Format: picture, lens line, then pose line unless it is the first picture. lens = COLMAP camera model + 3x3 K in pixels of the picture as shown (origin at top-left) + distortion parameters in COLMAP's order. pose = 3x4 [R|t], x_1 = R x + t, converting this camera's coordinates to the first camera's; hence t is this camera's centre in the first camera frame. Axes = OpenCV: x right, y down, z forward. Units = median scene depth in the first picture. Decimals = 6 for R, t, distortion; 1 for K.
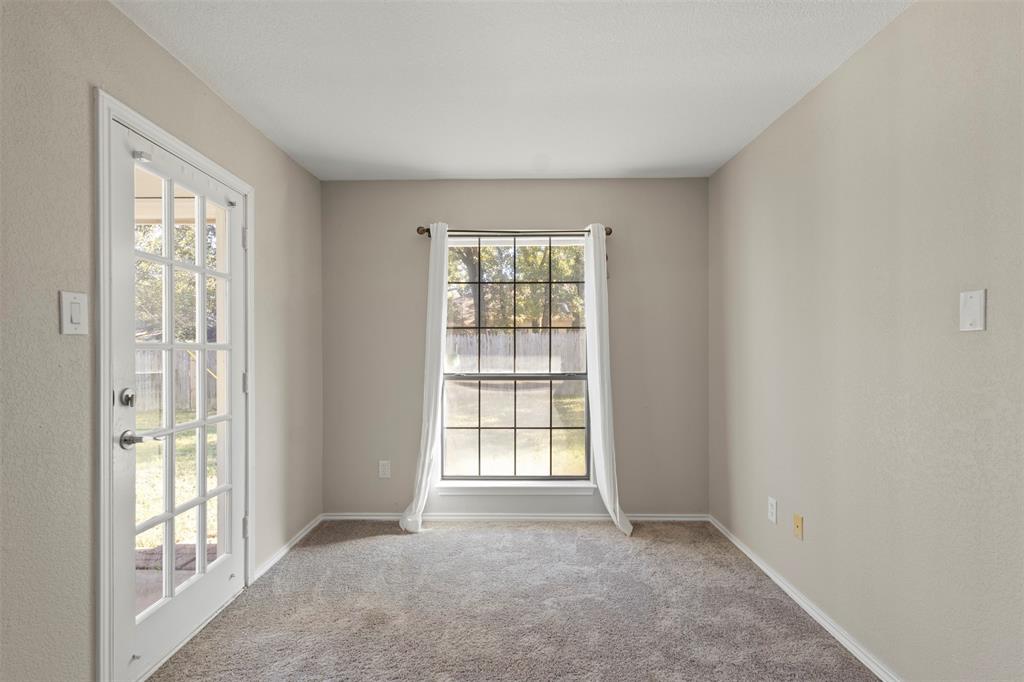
lens RADIAL K [[474.5, 0, 514.1], [0, 474.5, 352.6], [0, 0, 1]] dist [0.002382, 0.000279]
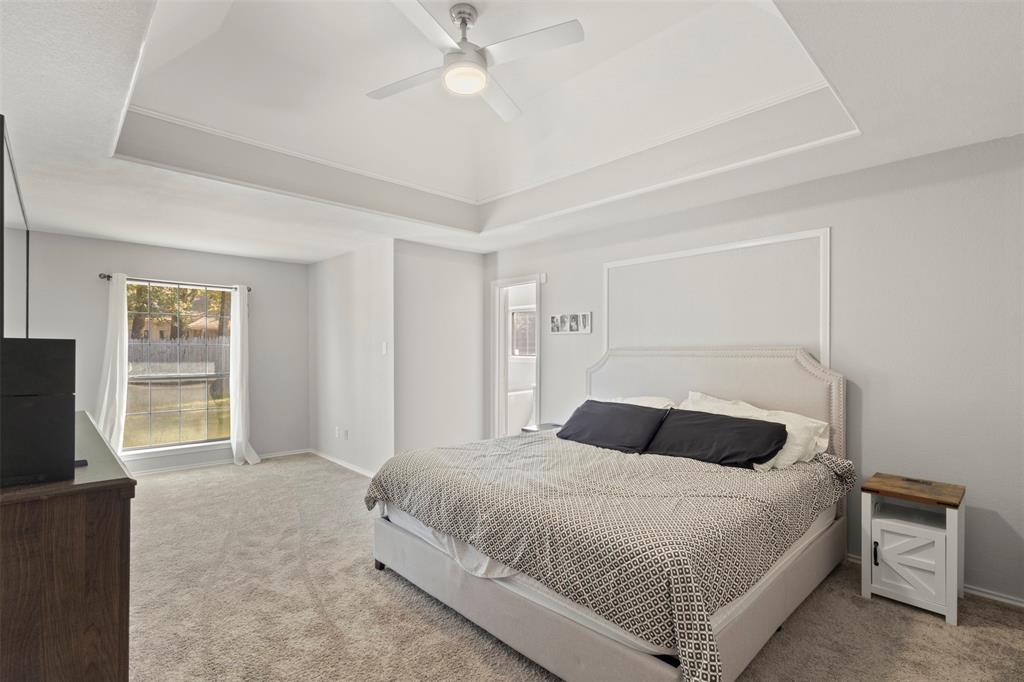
lens RADIAL K [[474.5, 0, 514.1], [0, 474.5, 352.6], [0, 0, 1]] dist [0.002382, 0.000279]
pose [[0.711634, -0.001681, 0.702549, -0.322118], [0.006366, 0.999972, -0.004056, -0.015465], [-0.702522, 0.007359, 0.711624, -0.881613]]
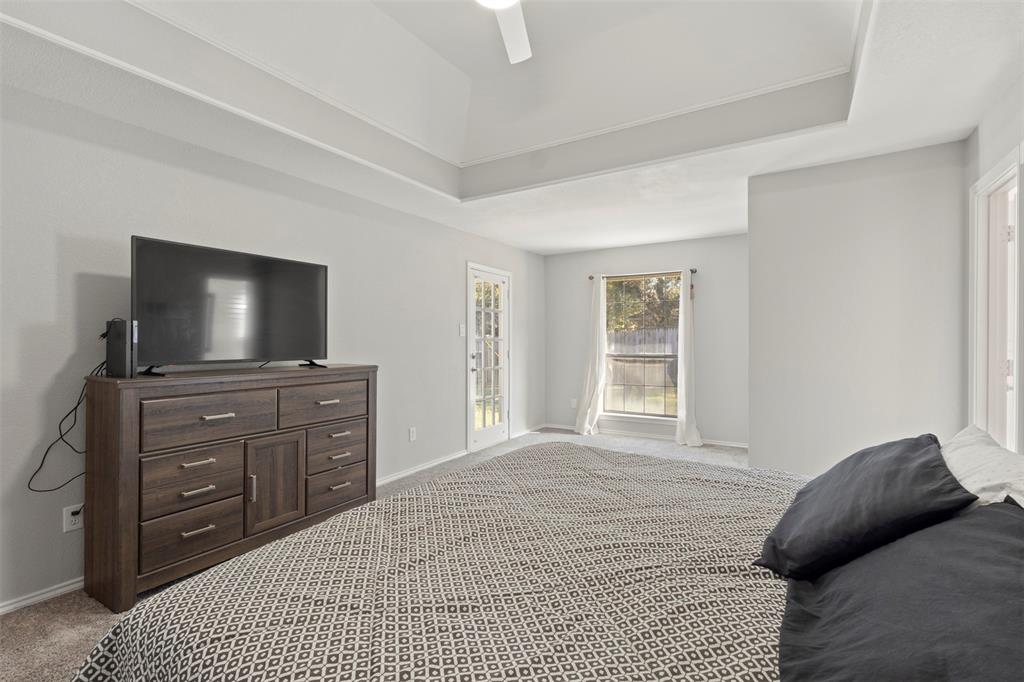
lens RADIAL K [[468.9, 0, 512.0], [0, 468.9, 341.0], [0, 0, 1]] dist [0.001568, 0.000157]
pose [[0.855219, -0.000730, -0.518266, 0.516468], [-0.002310, 0.999984, -0.005221, 0.005711], [0.518261, 0.005662, 0.855204, -0.777226]]
